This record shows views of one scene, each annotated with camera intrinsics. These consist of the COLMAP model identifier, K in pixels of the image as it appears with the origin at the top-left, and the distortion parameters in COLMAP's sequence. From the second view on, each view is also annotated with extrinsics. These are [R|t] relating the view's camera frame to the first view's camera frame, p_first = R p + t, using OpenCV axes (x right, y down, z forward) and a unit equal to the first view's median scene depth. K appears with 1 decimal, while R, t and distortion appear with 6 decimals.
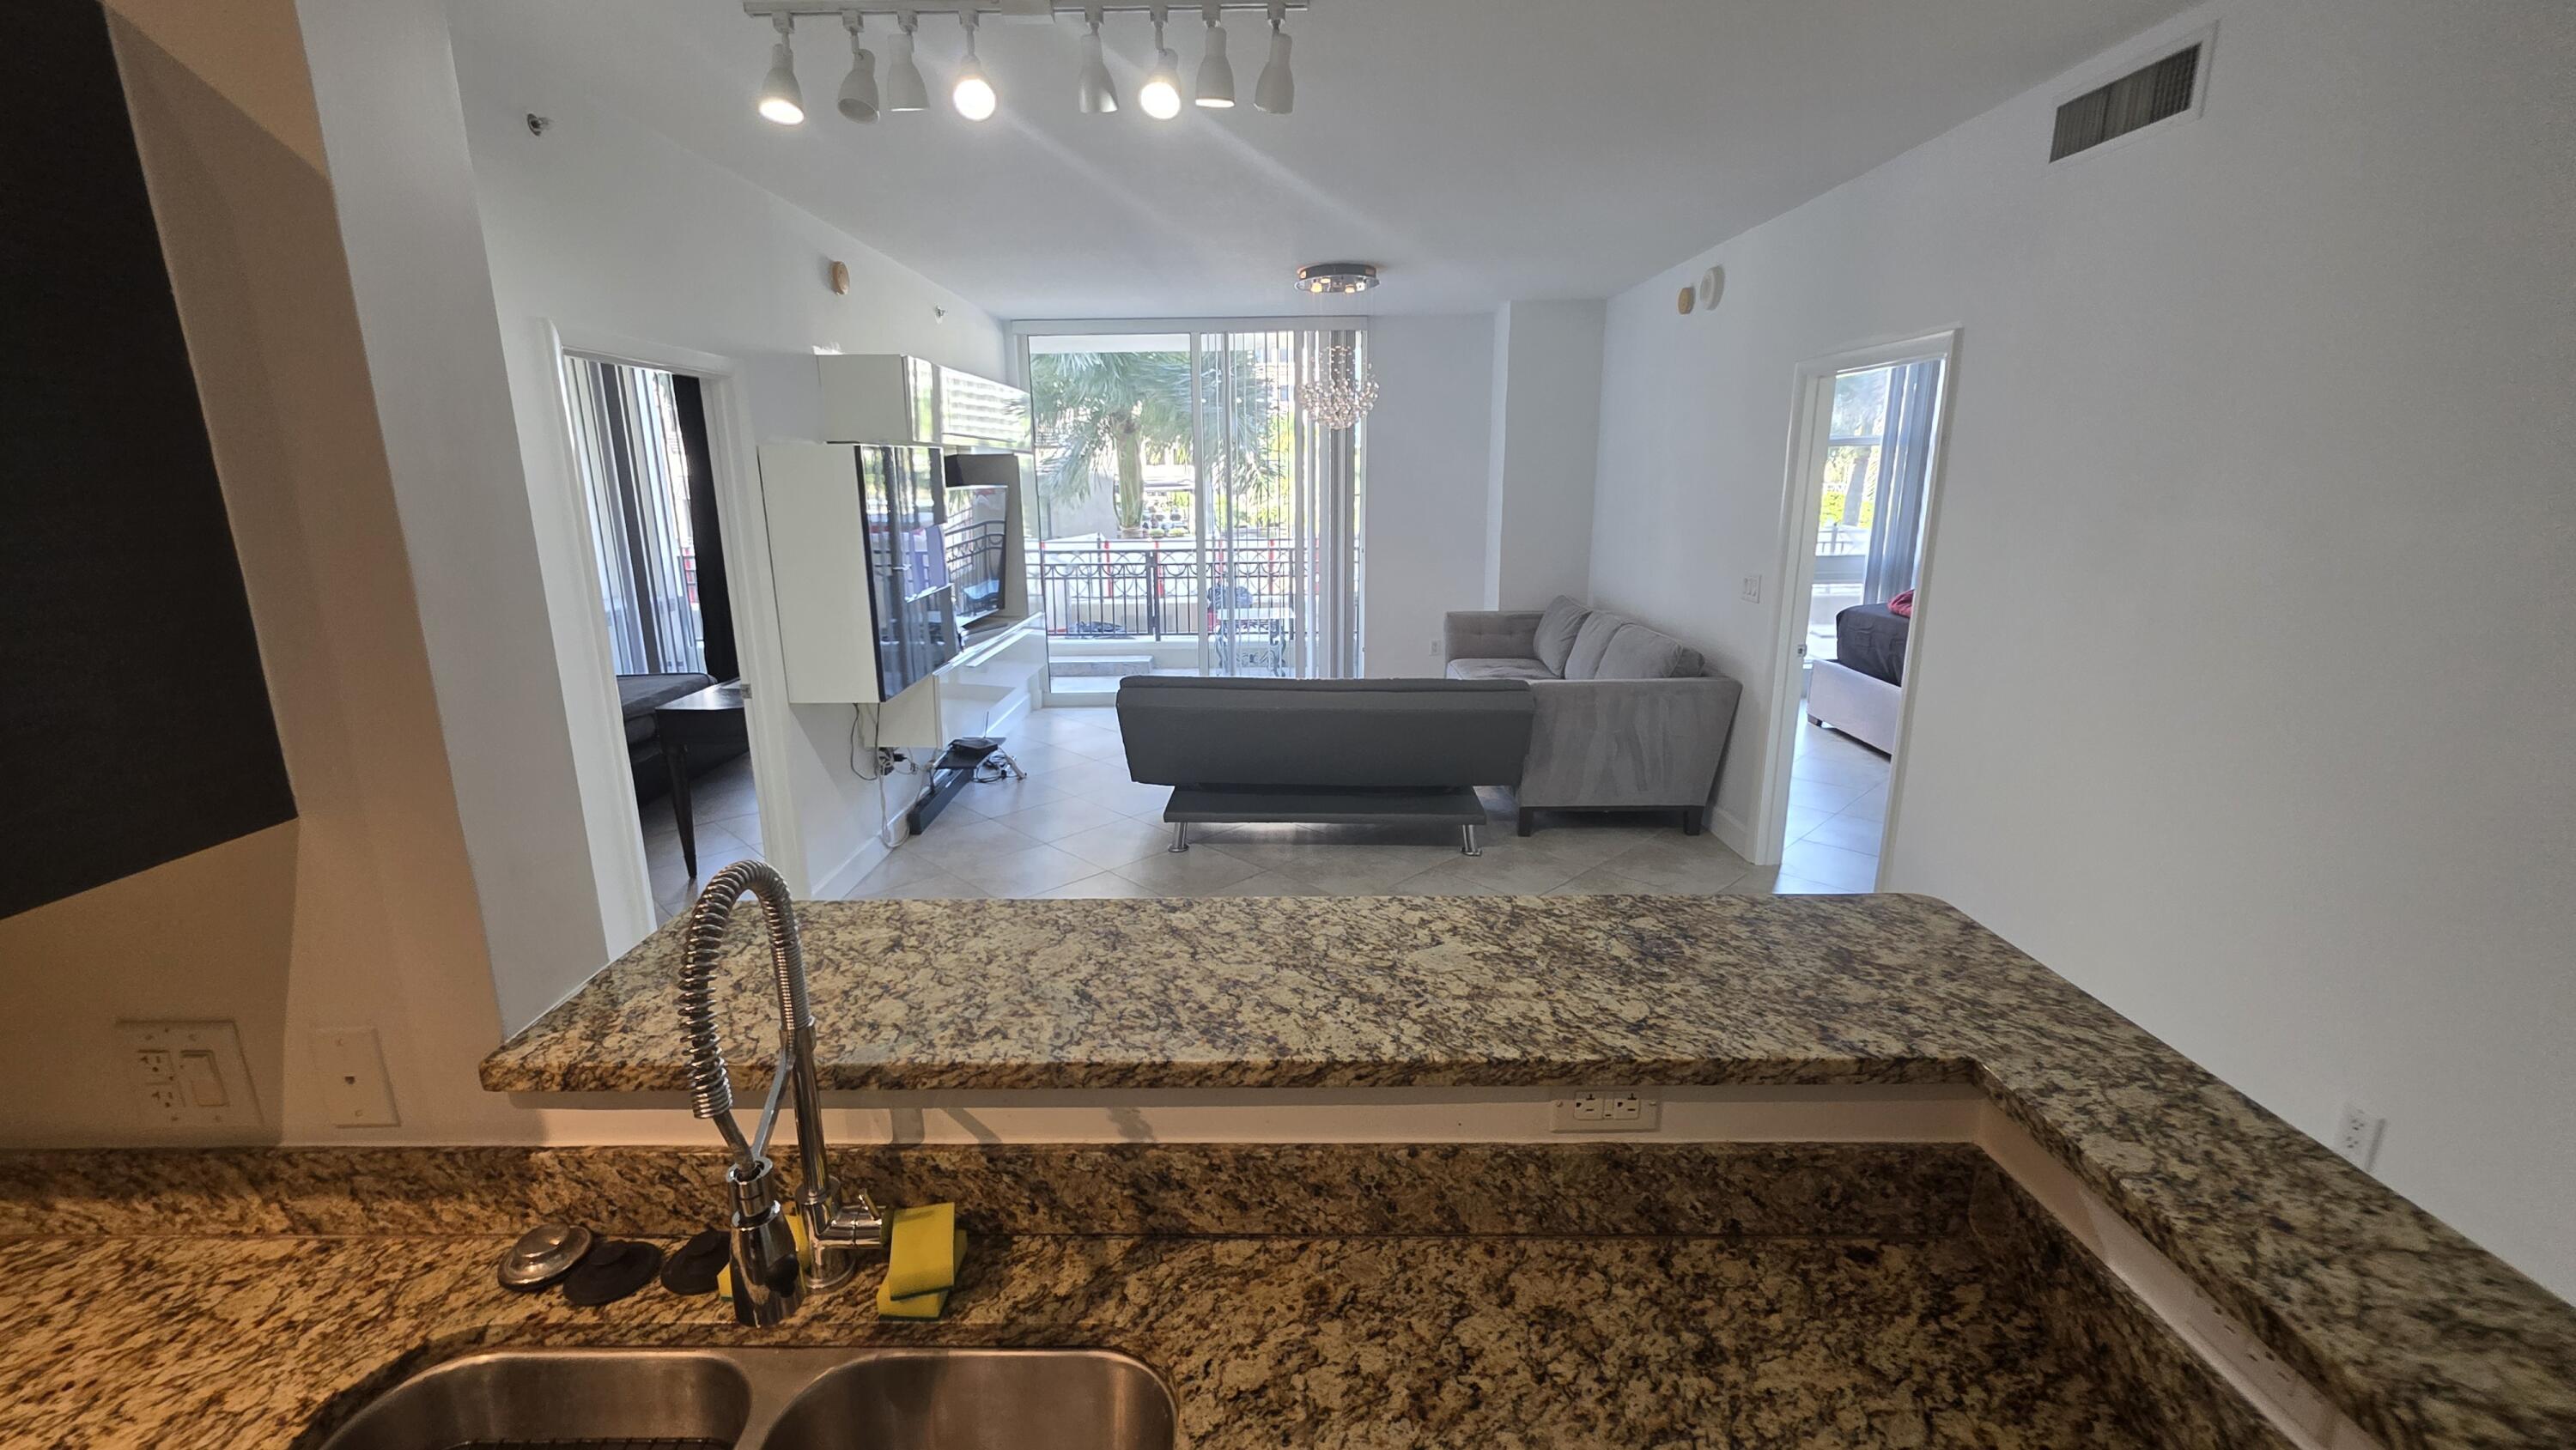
lens RADIAL K [[1031.8, 0, 1269.9], [0, 1031.8, 718.6], [0, 0, 1]] dist [0.000622, 0.000299]
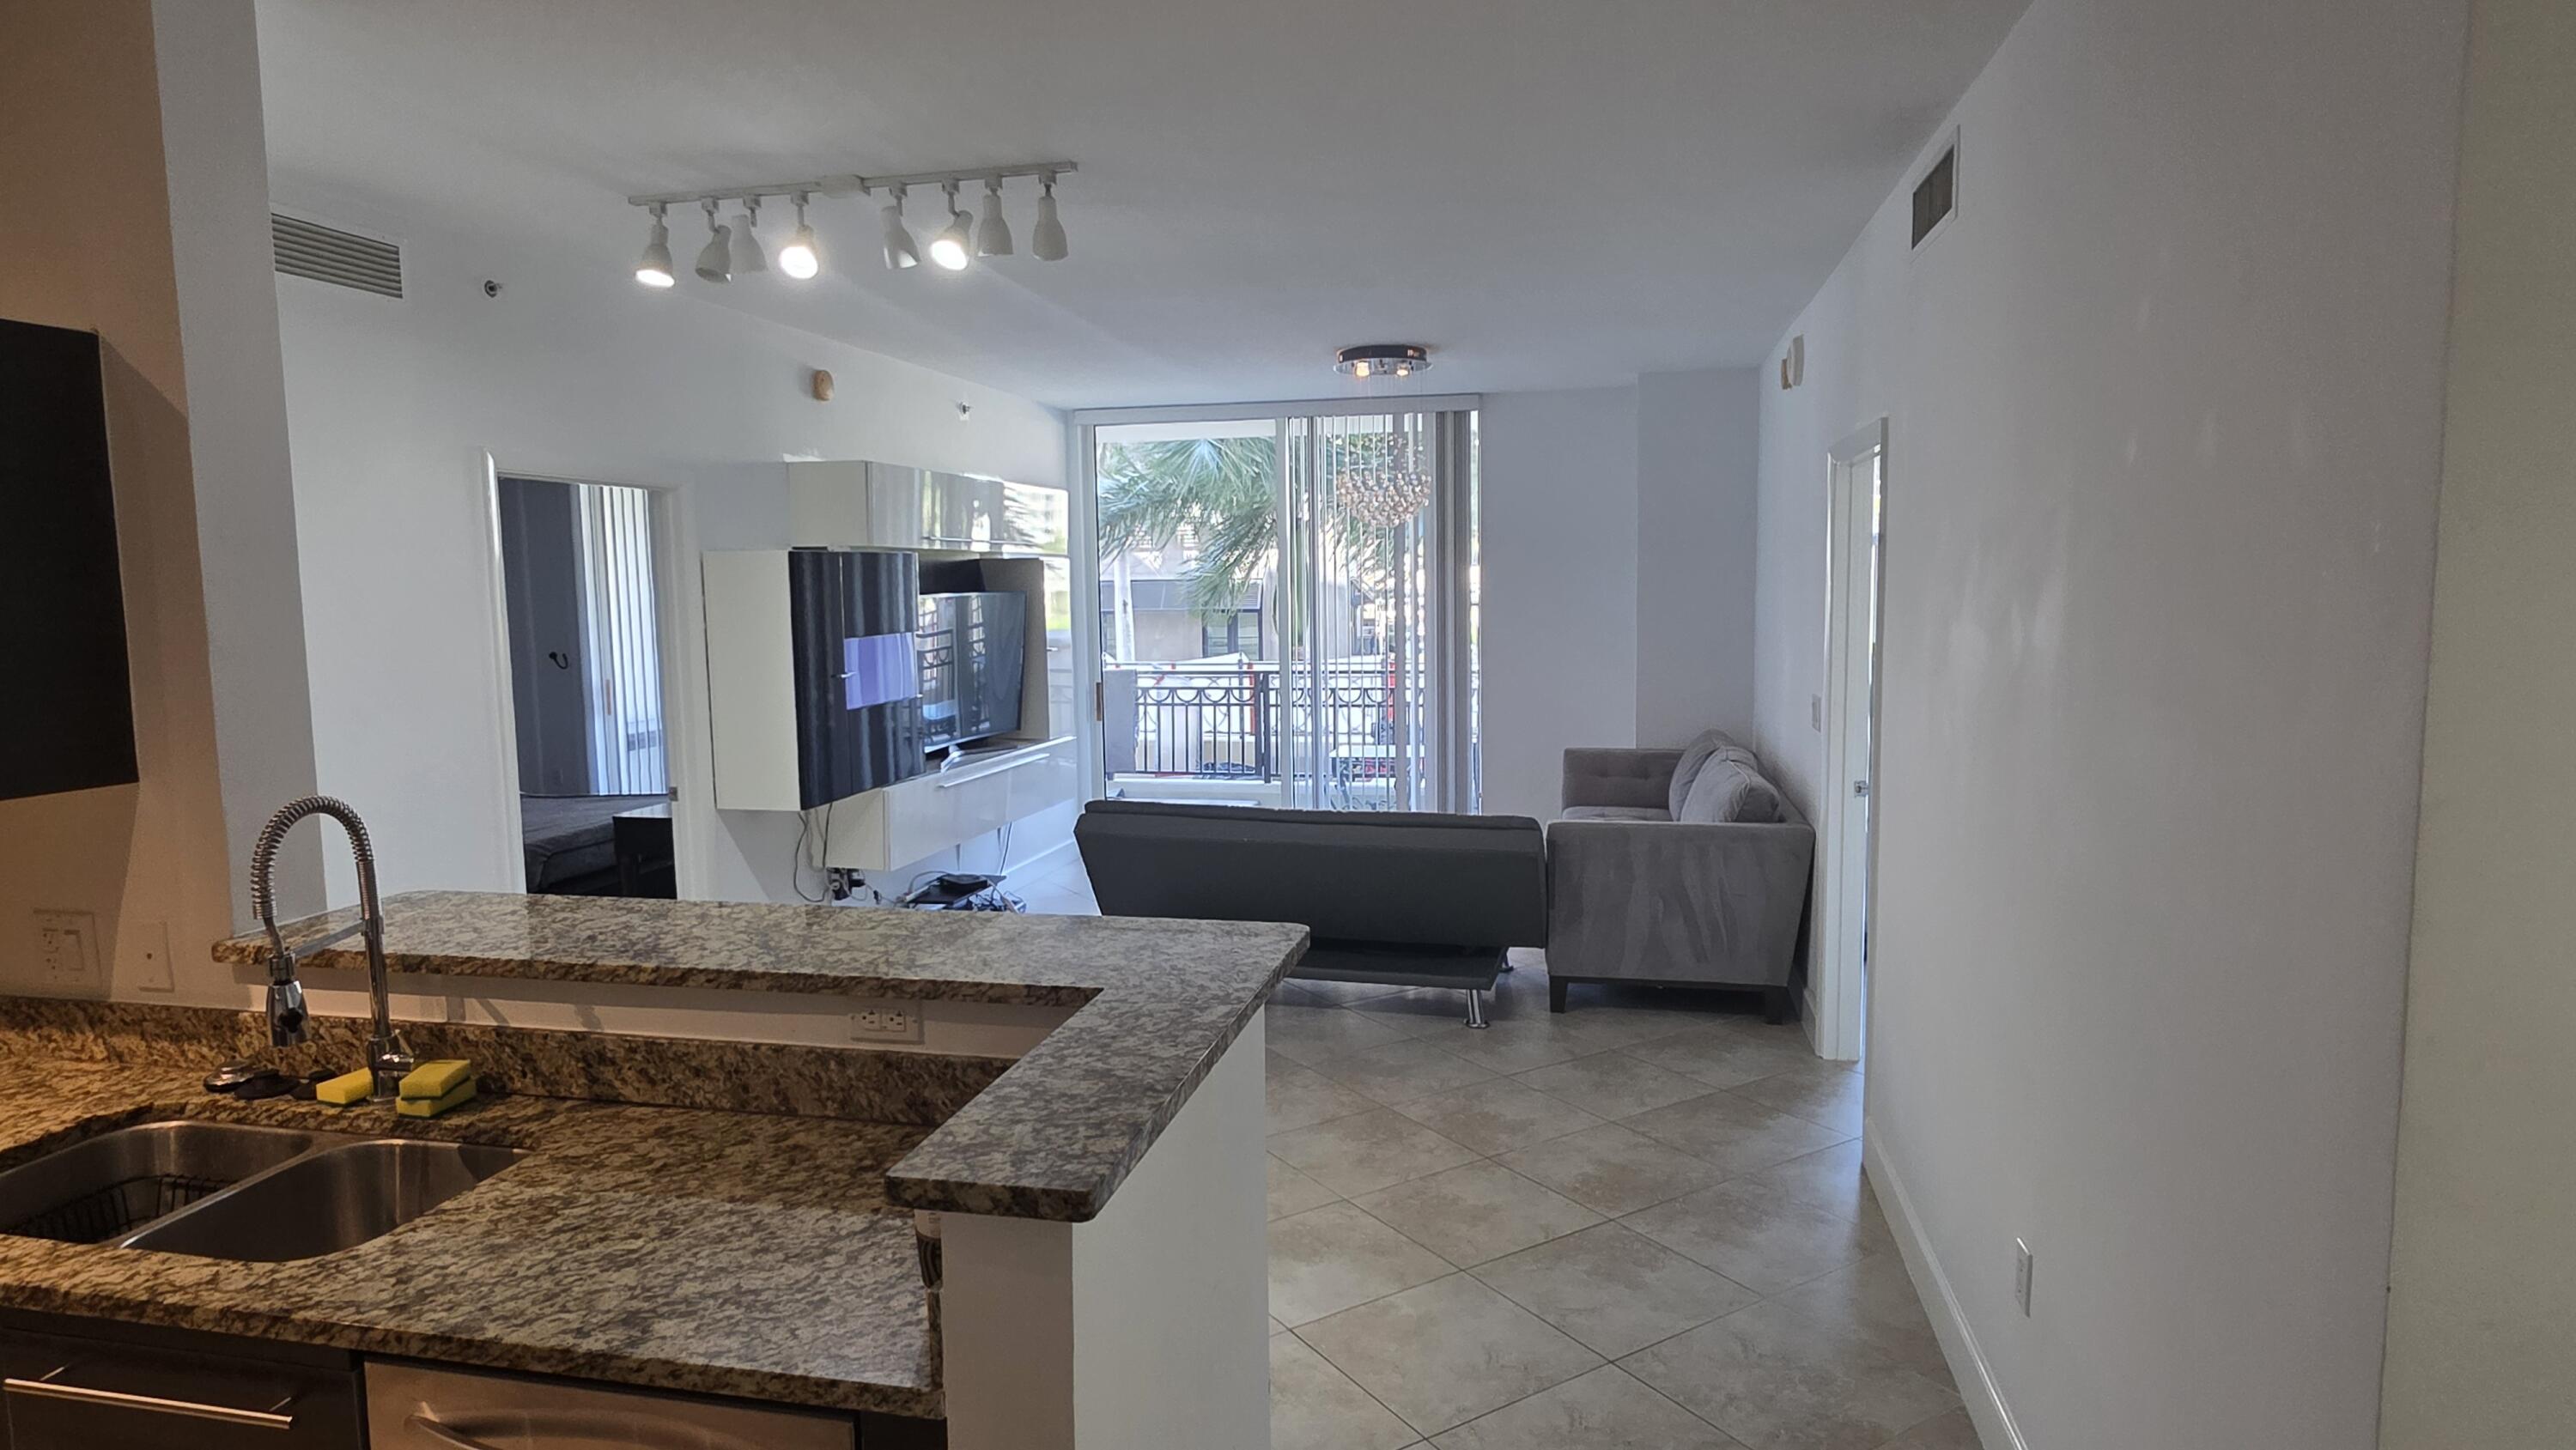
lens RADIAL K [[1432.9, 0, 1286.0], [0, 1432.9, 727.8], [0, 0, 1]] dist [-0.000998, -0.001261]
pose [[0.978954, 0.019070, -0.203186, 1.147201], [-0.045437, 0.991001, -0.125908, 0.188693], [0.198956, 0.132490, 0.971011, -0.753539]]
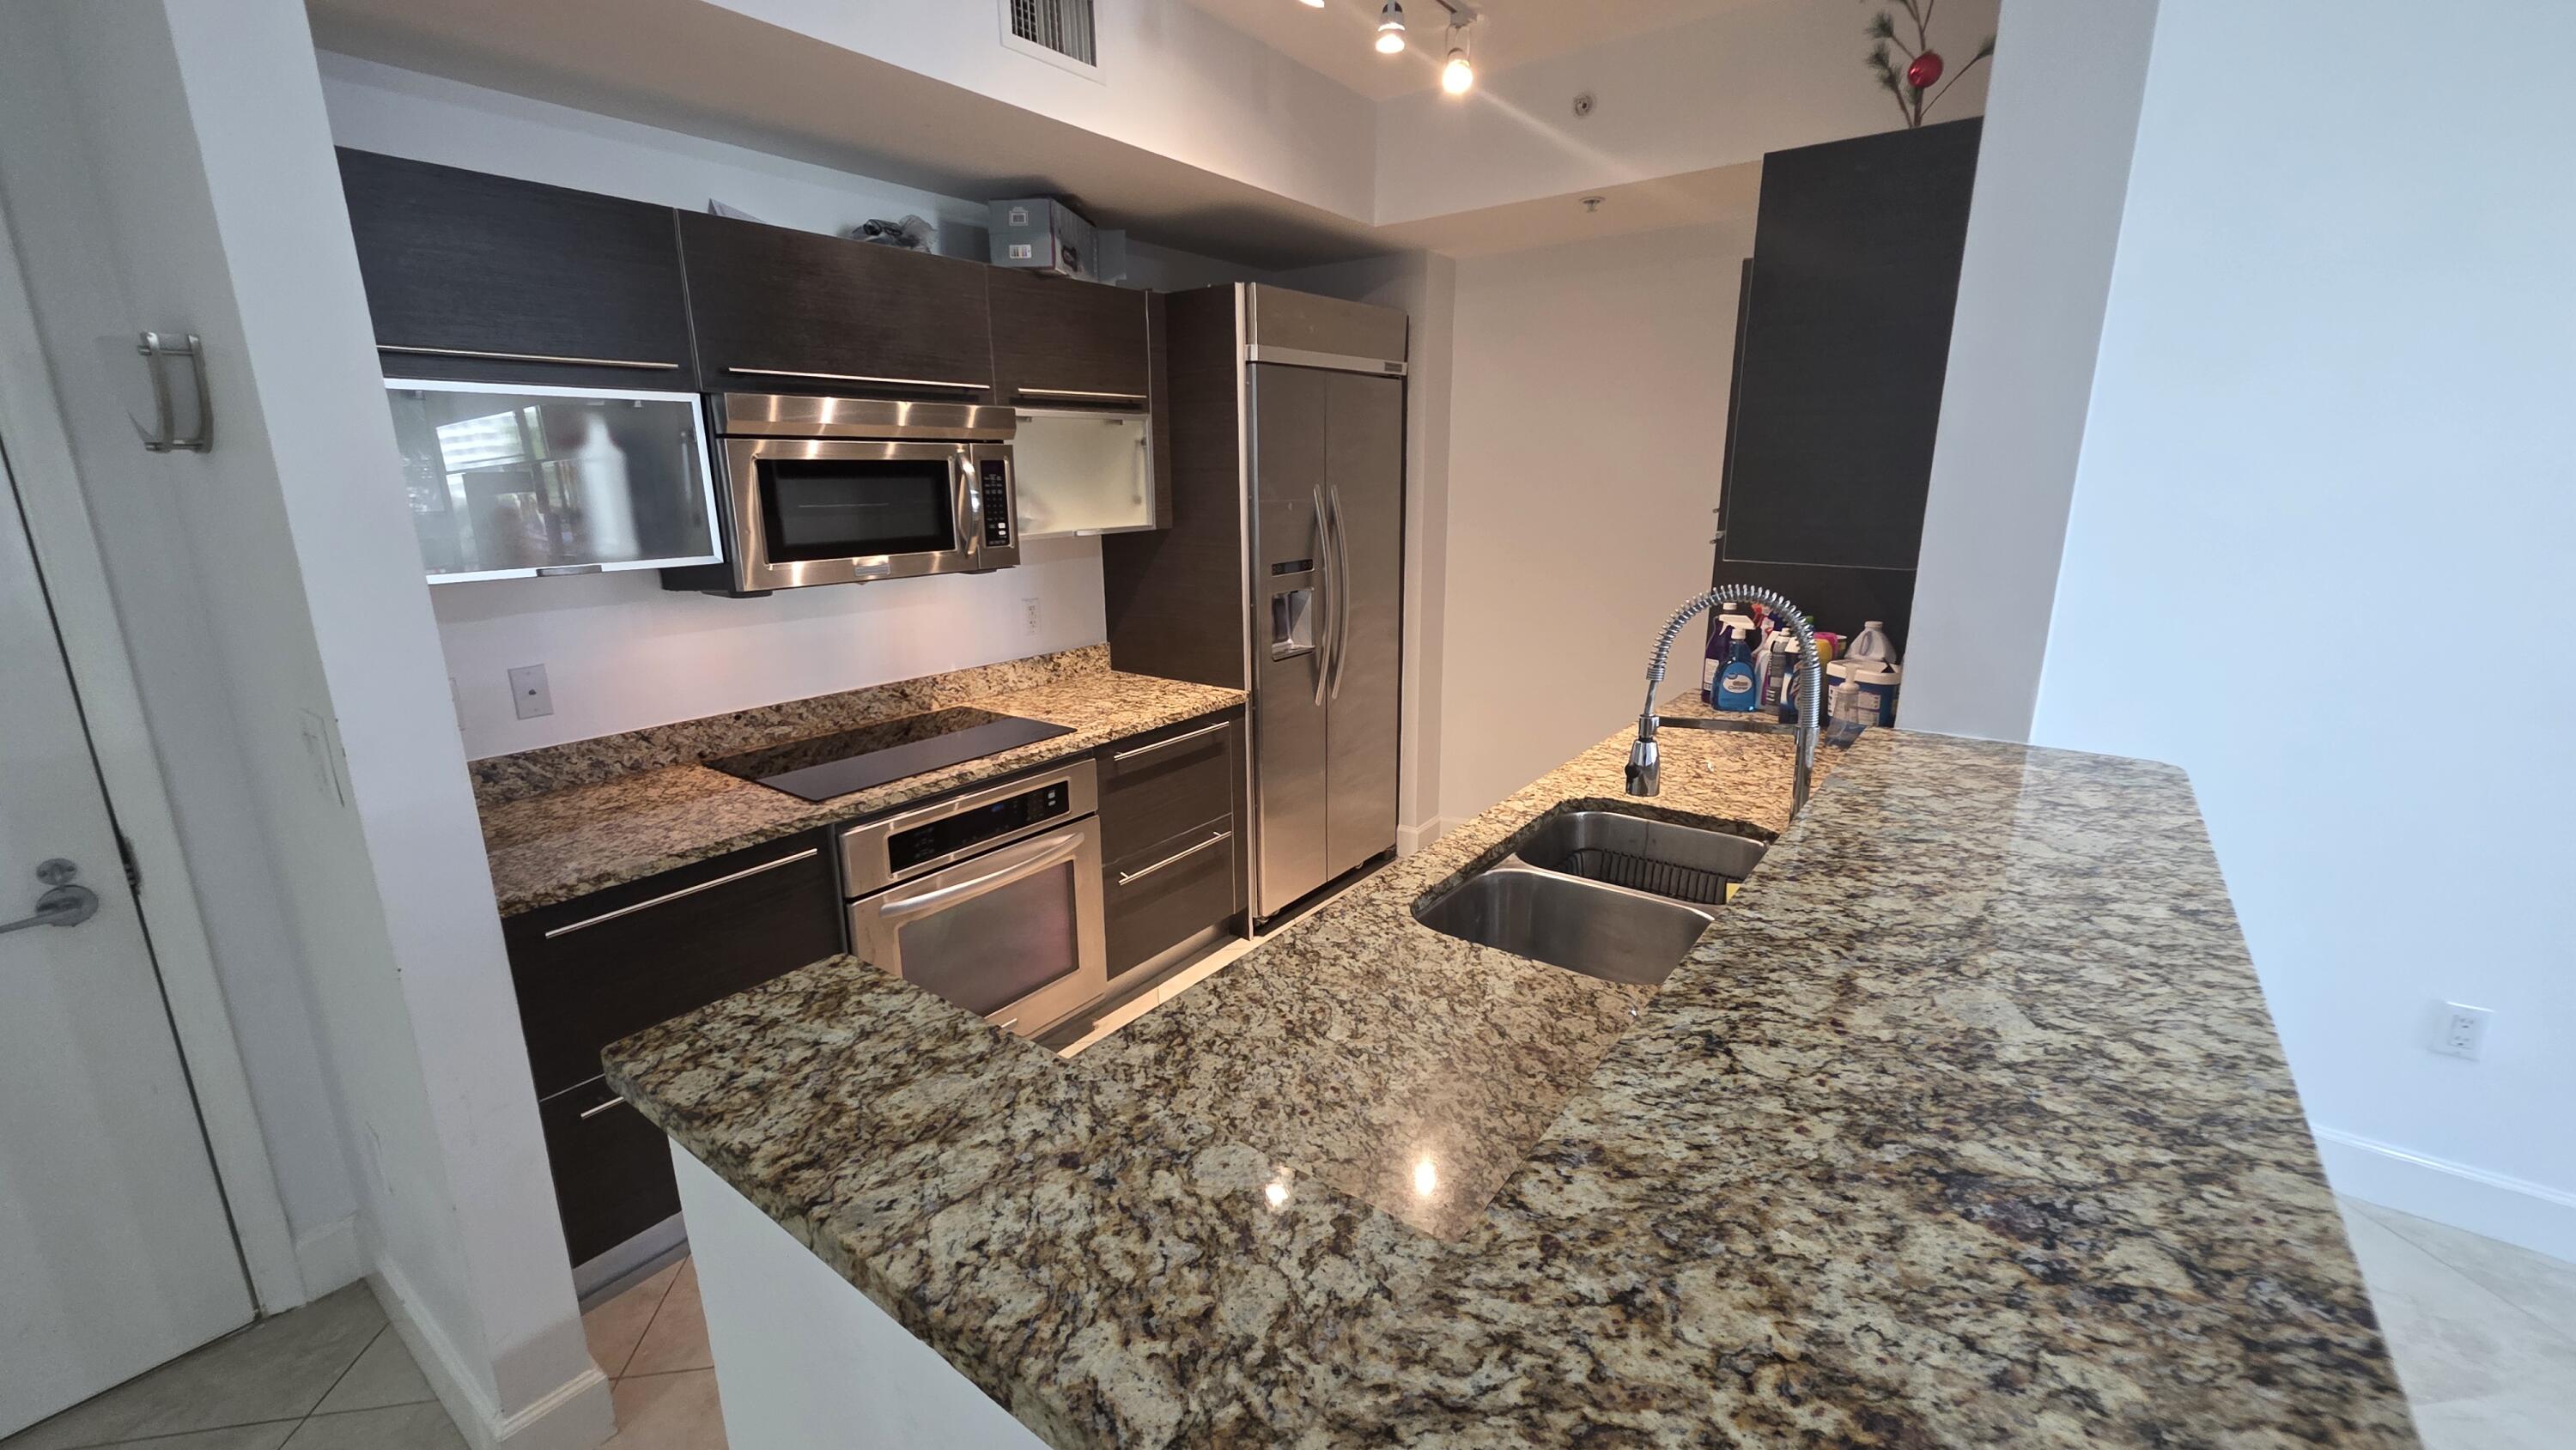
lens RADIAL K [[1031.8, 0, 1278.2], [0, 1031.8, 725.8], [0, 0, 1]] dist [0.000622, 0.000299]
pose [[-0.592464, 0.212699, -0.777011, 0.996551], [-0.175466, 0.907288, 0.382153, -0.123399], [0.786256, 0.362751, -0.500214, 0.975502]]
